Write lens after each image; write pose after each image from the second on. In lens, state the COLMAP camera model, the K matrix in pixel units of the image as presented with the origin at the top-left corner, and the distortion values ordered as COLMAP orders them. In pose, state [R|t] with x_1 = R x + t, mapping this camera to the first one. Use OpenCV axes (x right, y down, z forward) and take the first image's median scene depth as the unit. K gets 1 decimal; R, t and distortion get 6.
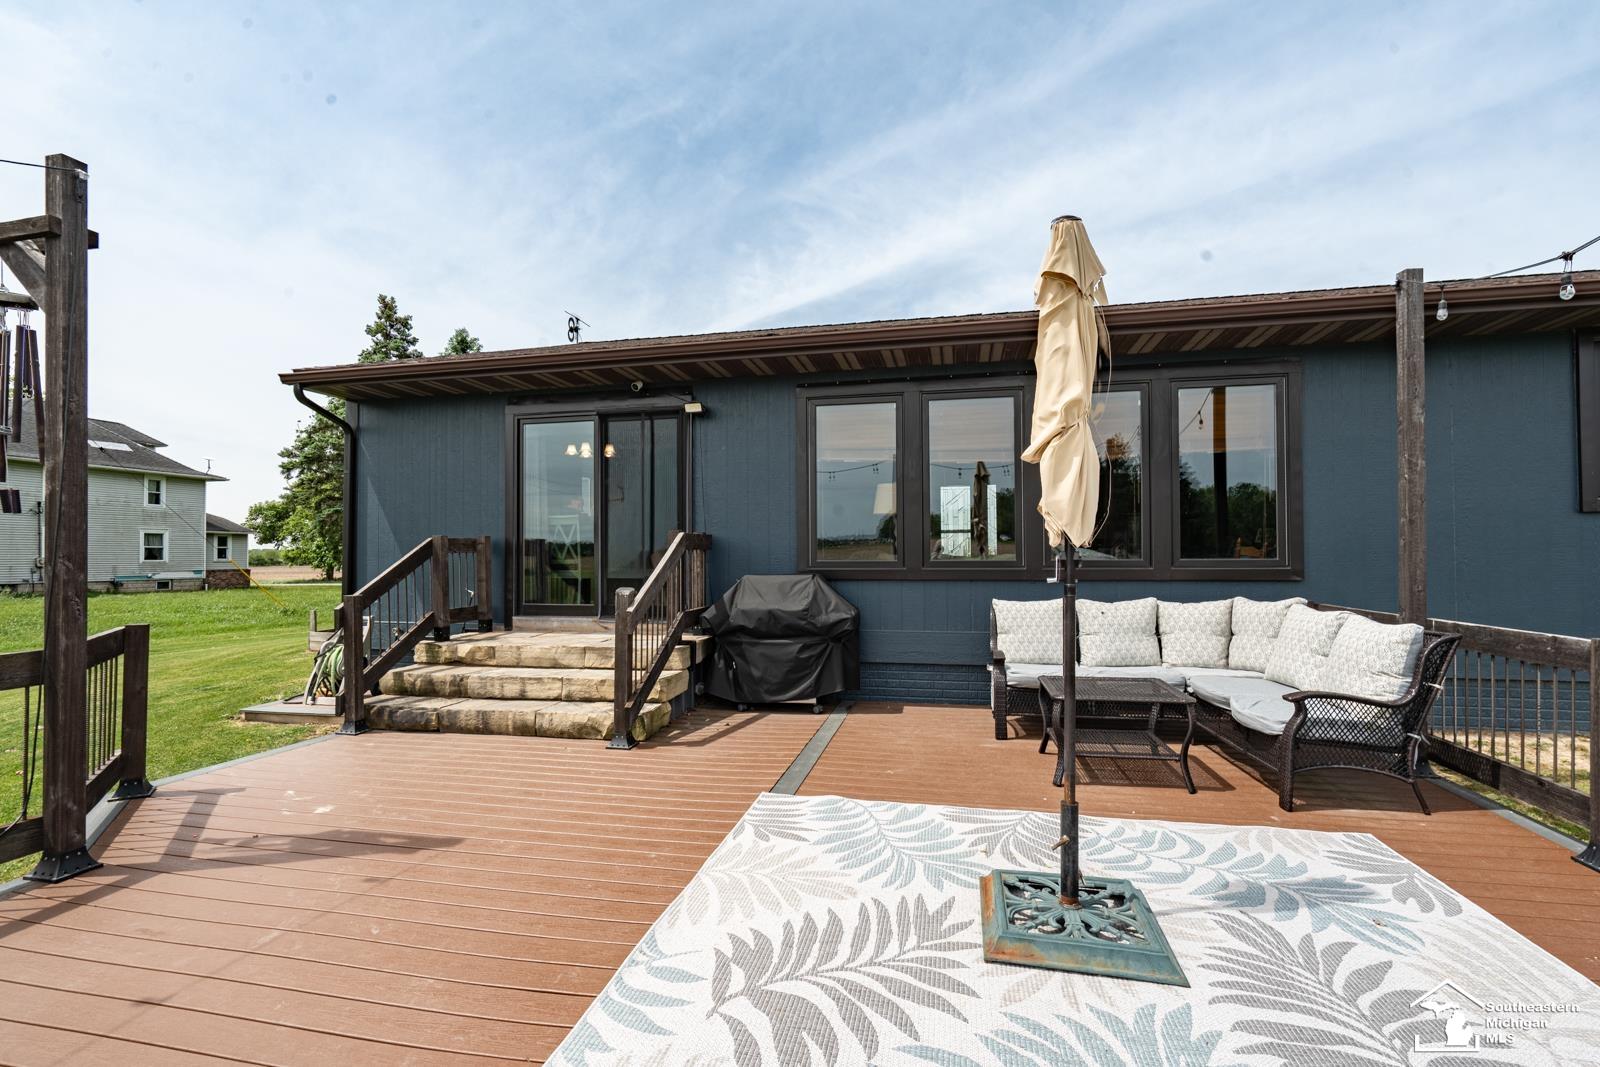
lens RADIAL K [[717.6, 0, 788.7], [0, 717.6, 540.1], [0, 0, 1]] dist [-0.005488, 0.001307]
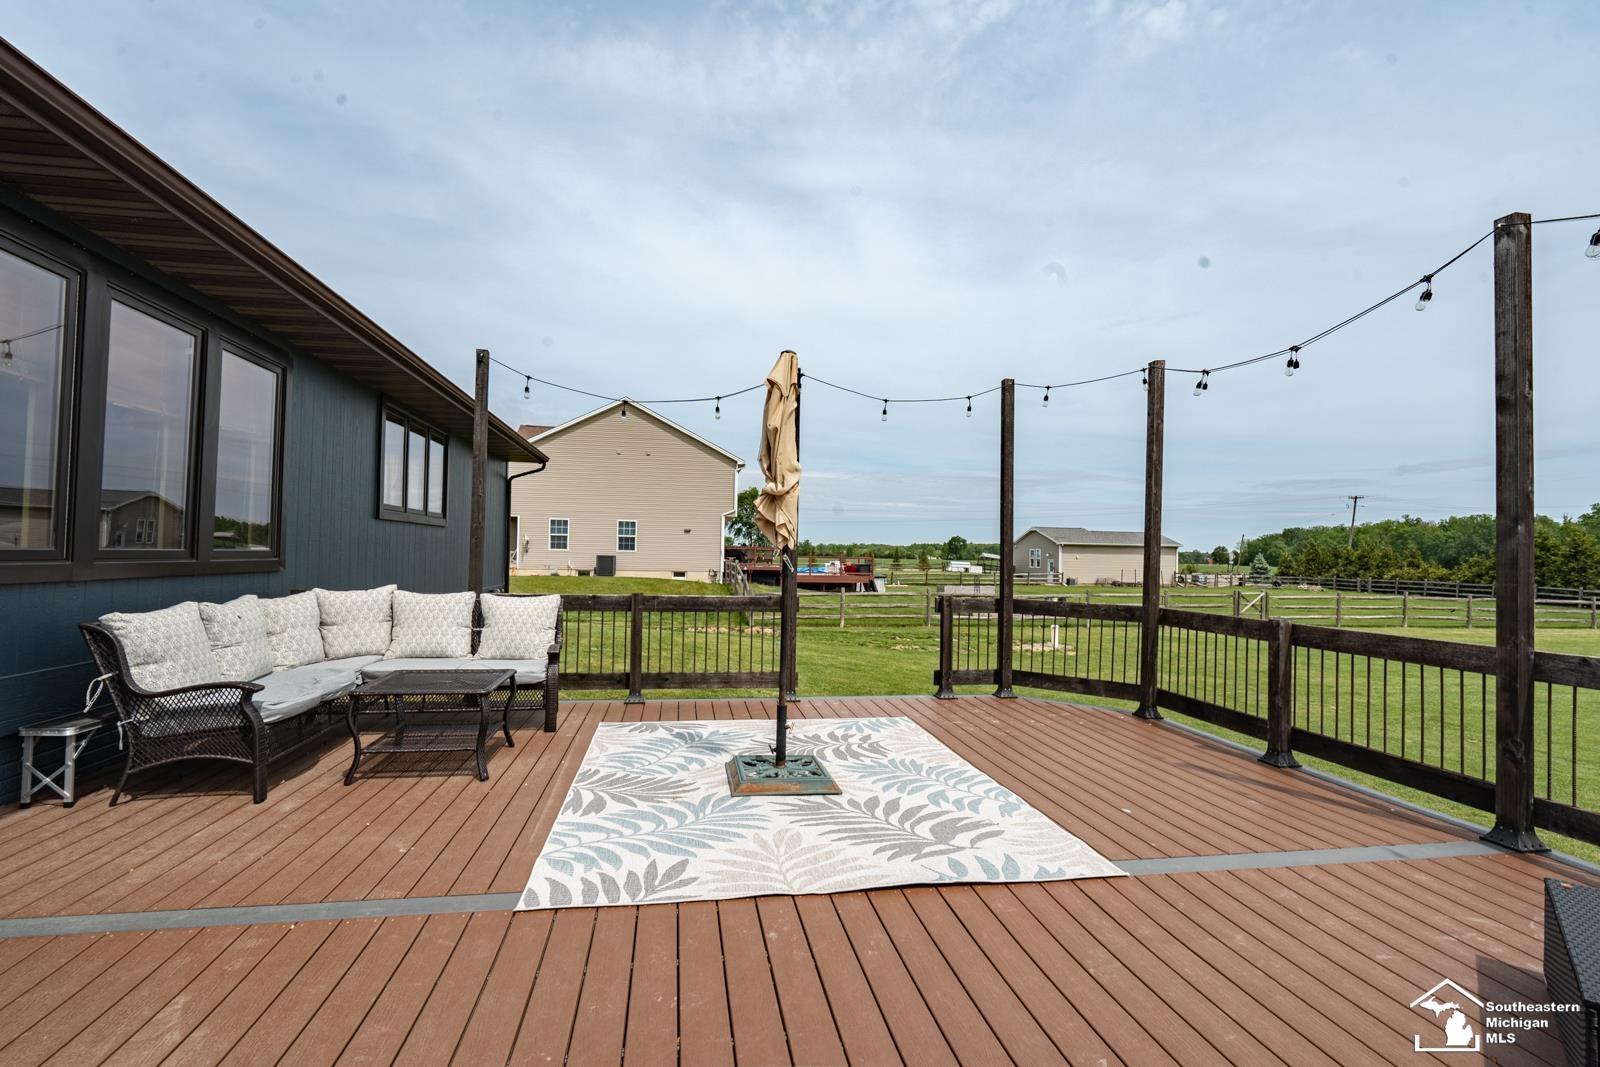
lens RADIAL K [[717.6, 0, 788.7], [0, 717.6, 540.1], [0, 0, 1]] dist [-0.005488, 0.001307]
pose [[-0.359311, 0.015491, 0.933089, -1.112642], [-0.039371, 0.998720, -0.031742, 0.036220], [-0.932387, -0.048142, -0.358242, 1.524281]]
